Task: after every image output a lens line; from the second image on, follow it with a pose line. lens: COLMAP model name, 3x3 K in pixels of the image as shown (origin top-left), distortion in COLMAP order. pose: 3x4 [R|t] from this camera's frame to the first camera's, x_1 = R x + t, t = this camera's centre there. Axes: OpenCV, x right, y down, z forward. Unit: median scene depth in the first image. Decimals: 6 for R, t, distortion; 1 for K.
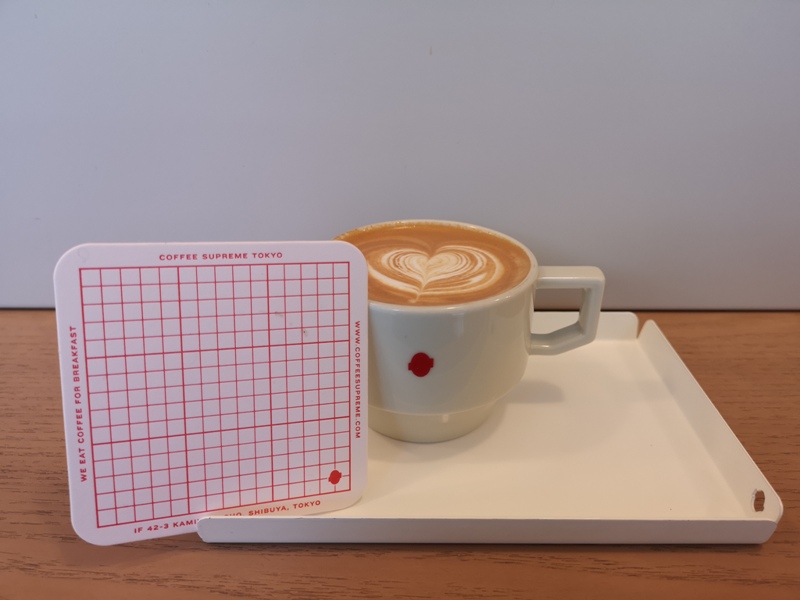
lens RADIAL K [[621.7, 0, 397.0], [0, 621.7, 299.9], [0, 0, 1]] dist [0.035702, -0.060089]
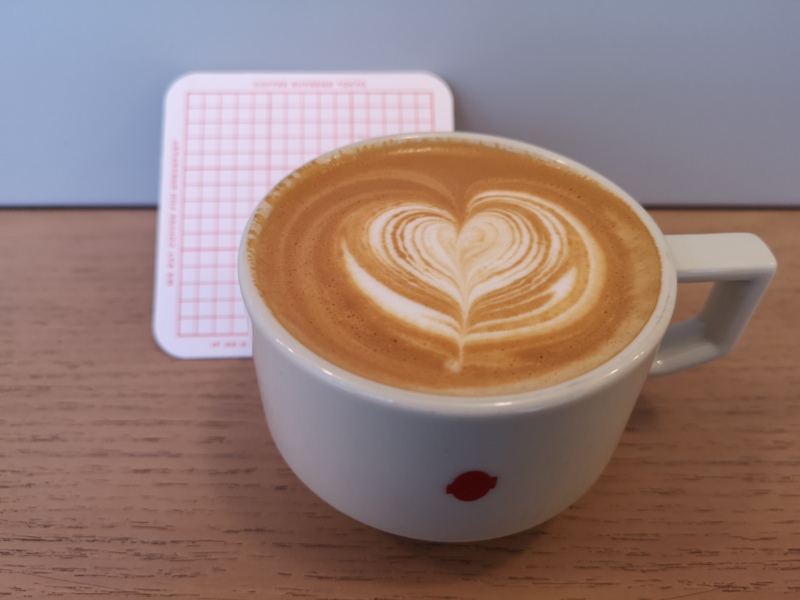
lens RADIAL K [[621.7, 0, 404.8], [0, 621.7, 299.6], [0, 0, 1]] dist [0.035702, -0.060089]
pose [[0.992558, -0.052554, 0.109851, -0.056845], [0.017342, 0.953888, 0.299661, -0.173126], [-0.120533, -0.295526, 0.947700, 0.495118]]
